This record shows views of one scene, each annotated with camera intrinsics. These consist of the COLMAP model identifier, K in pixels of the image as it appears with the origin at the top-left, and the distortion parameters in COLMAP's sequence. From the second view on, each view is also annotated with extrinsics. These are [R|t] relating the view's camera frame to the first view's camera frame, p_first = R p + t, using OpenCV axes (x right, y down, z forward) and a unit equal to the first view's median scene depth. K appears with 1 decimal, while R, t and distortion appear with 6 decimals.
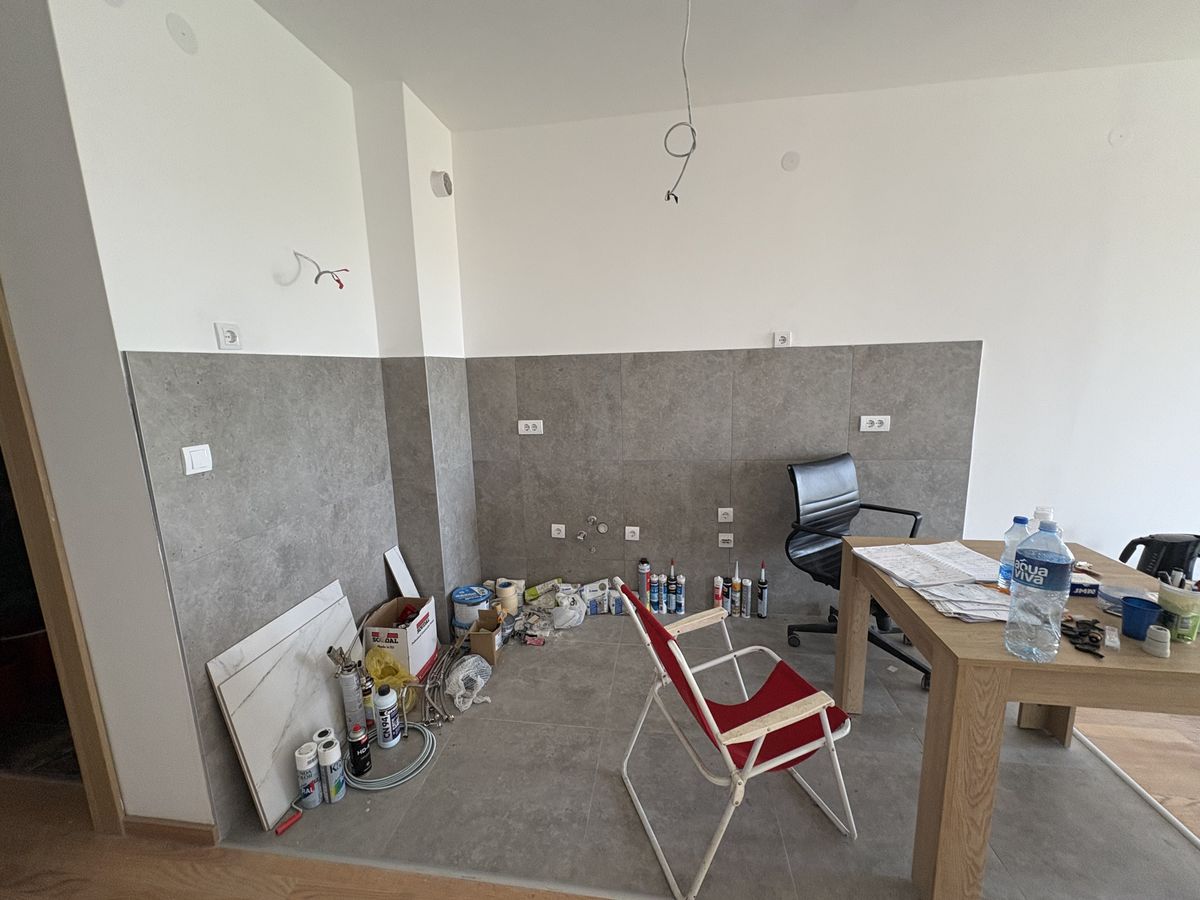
lens RADIAL K [[481.1, 0, 596.6], [0, 481.1, 439.5], [0, 0, 1]] dist [-0.000642, 0.000034]
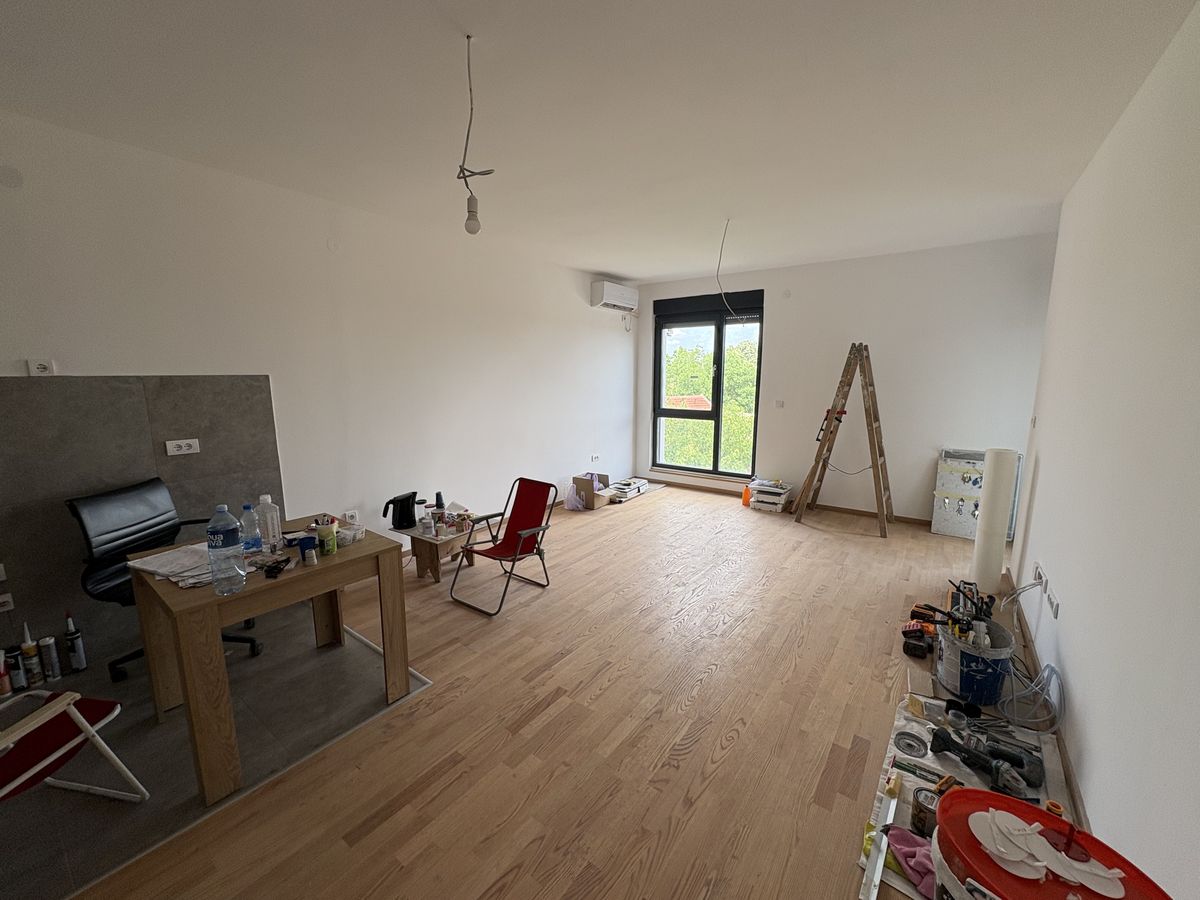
lens RADIAL K [[479.0, 0, 603.2], [0, 479.0, 449.6], [0, 0, 1]] dist [-0.000102, 0.000595]
pose [[0.474600, -0.113797, 0.872814, 0.077995], [0.119171, 0.990784, 0.064377, 0.016545], [-0.872097, 0.073461, 0.483788, -0.373391]]
